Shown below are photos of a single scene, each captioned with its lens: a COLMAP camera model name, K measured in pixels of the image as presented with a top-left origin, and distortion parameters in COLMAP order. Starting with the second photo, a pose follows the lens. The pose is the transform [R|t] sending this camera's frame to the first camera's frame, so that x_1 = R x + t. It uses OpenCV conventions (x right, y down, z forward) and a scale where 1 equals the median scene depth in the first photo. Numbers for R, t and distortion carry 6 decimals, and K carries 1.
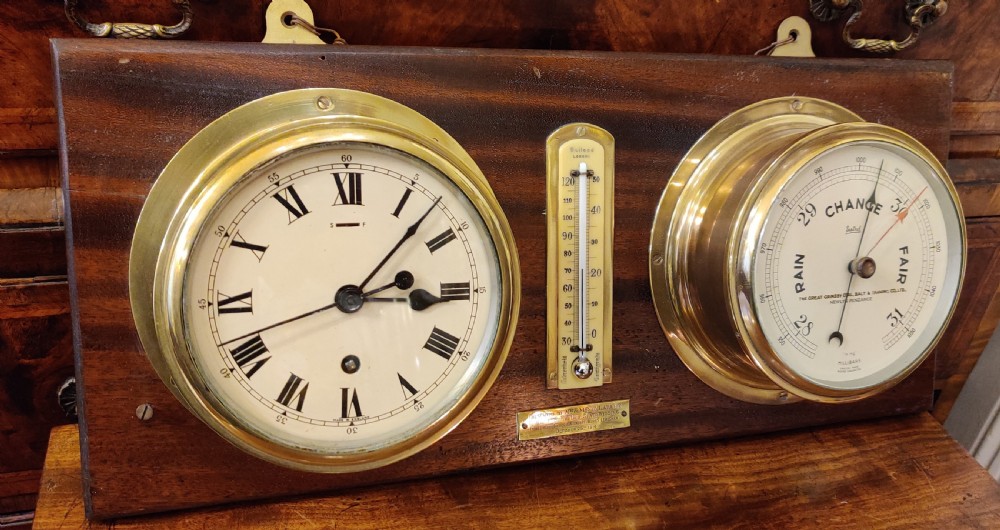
lens RADIAL K [[864.2, 0, 517.9], [0, 864.2, 256.6], [0, 0, 1]] dist [0.019065, -0.027367]
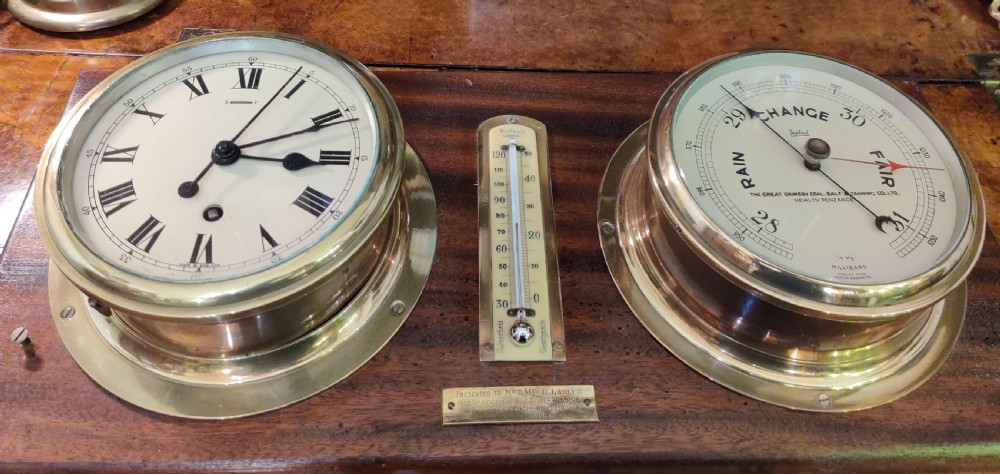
lens RADIAL K [[811.6, 0, 491.1], [0, 811.6, 95.4], [0, 0, 1]] dist [0.013311, -0.007301]
pose [[0.962161, -0.190400, -0.194923, 0.252541], [-0.020368, 0.663102, -0.748252, 0.588192], [0.271720, 0.723909, 0.634132, 0.348794]]
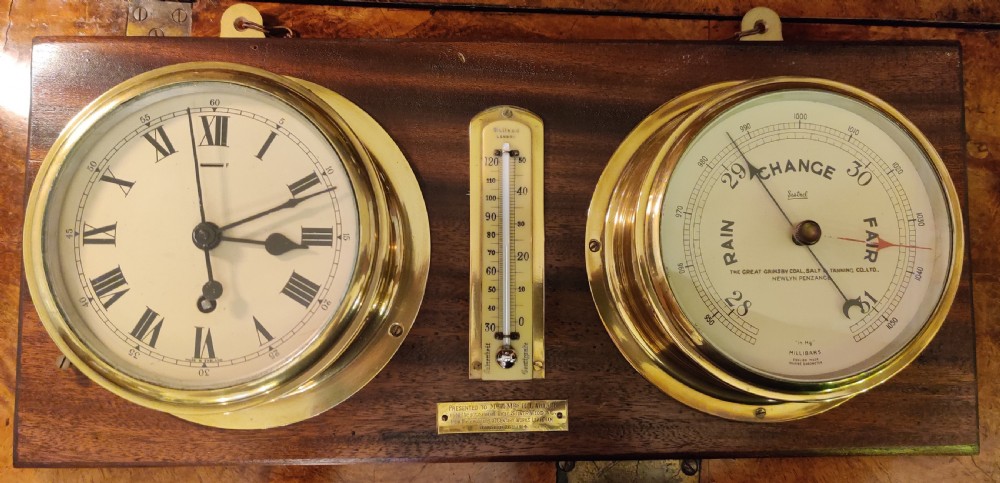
lens RADIAL K [[758.0, 0, 516.1], [0, 758.0, 253.7], [0, 0, 1]] dist [0.009447, 0.013103]
pose [[0.959745, -0.018120, -0.280286, 0.331239], [-0.039840, 0.979045, -0.199710, 0.191290], [0.278032, 0.202838, 0.938912, 0.219617]]
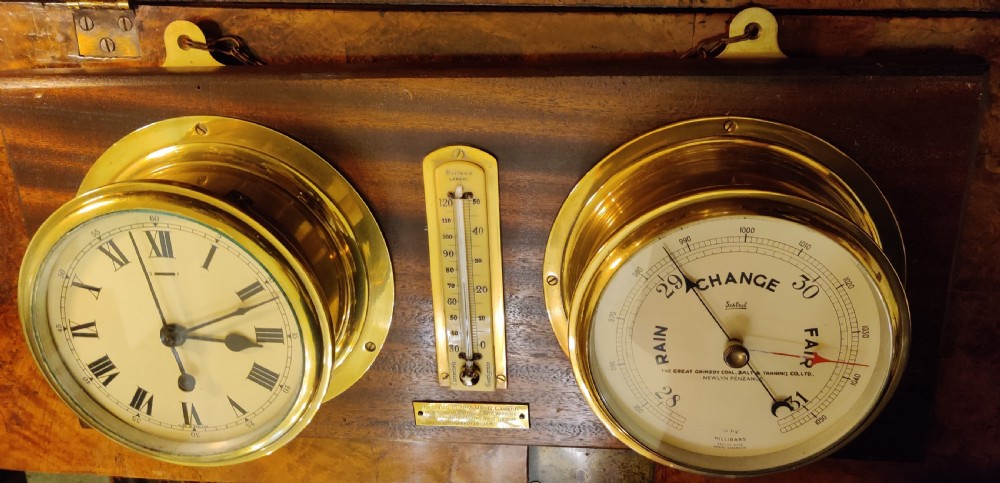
lens RADIAL K [[758.0, 0, 521.9], [0, 758.0, 165.6], [0, 0, 1]] dist [0.009447, 0.013103]
pose [[0.913526, 0.111168, -0.391296, 0.474151], [-0.026842, 0.976310, 0.214705, -0.319055], [0.405894, -0.185635, 0.894869, 0.282222]]
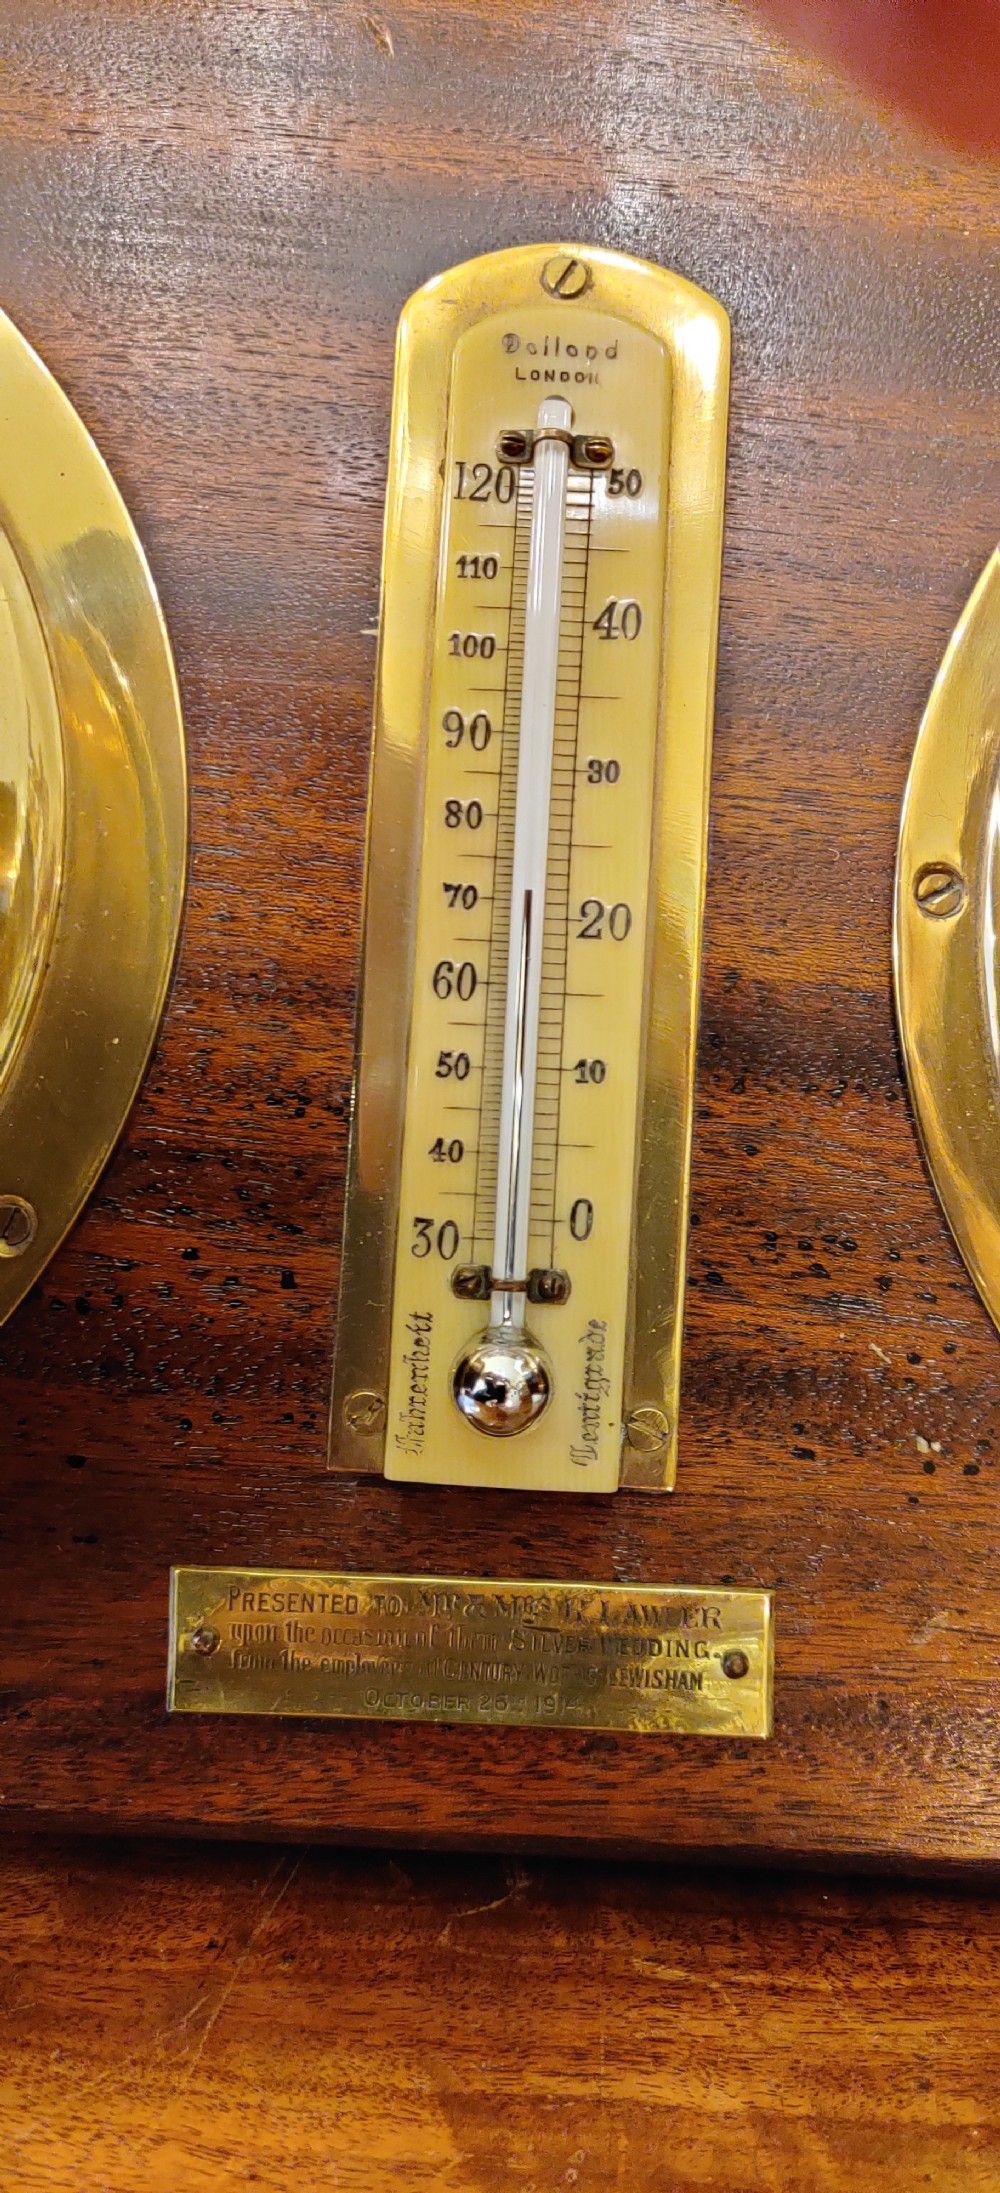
lens RADIAL K [[1660.6, 0, 523.2], [0, 1660.6, 1113.3], [0, 0, 1]] dist [-0.006827, 0.042105]
pose [[0.945054, 0.035951, -0.324932, 0.211616], [-0.100637, 0.977661, -0.184530, 0.145166], [0.311039, 0.207091, 0.927560, 0.660293]]
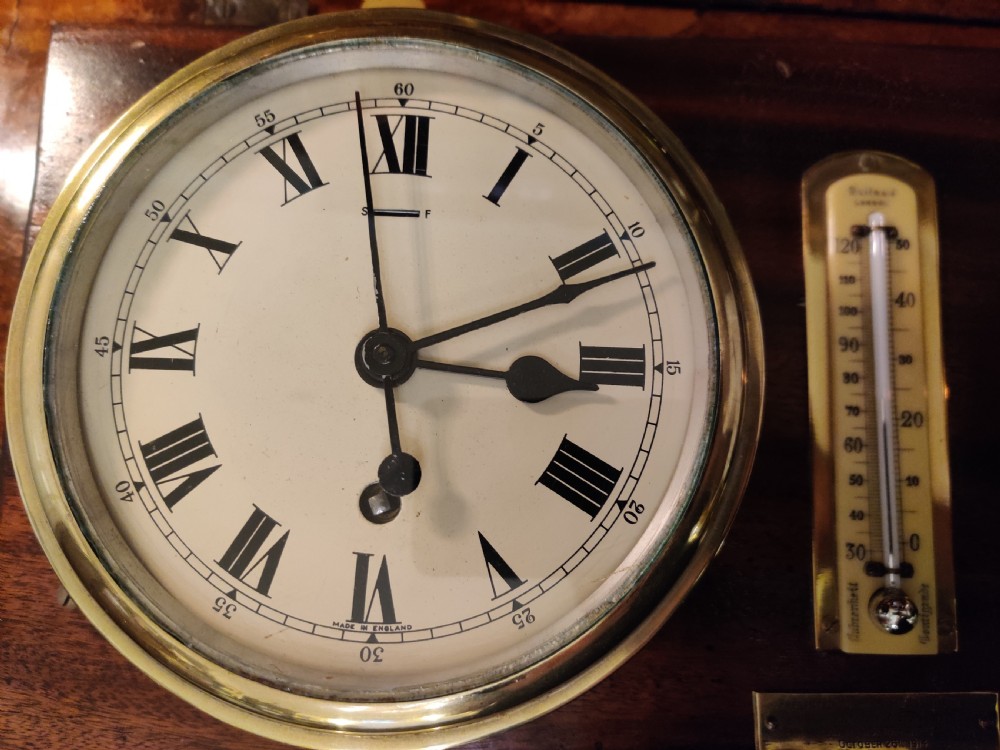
lens RADIAL K [[782.8, 0, 497.2], [0, 782.8, 371.0], [0, 0, 1]] dist [-0.007654, -0.014060]
pose [[0.952421, -0.011730, -0.304561, -0.003366], [-0.070716, 0.963486, -0.258250, 0.134214], [0.296470, 0.267500, 0.916815, 0.511450]]
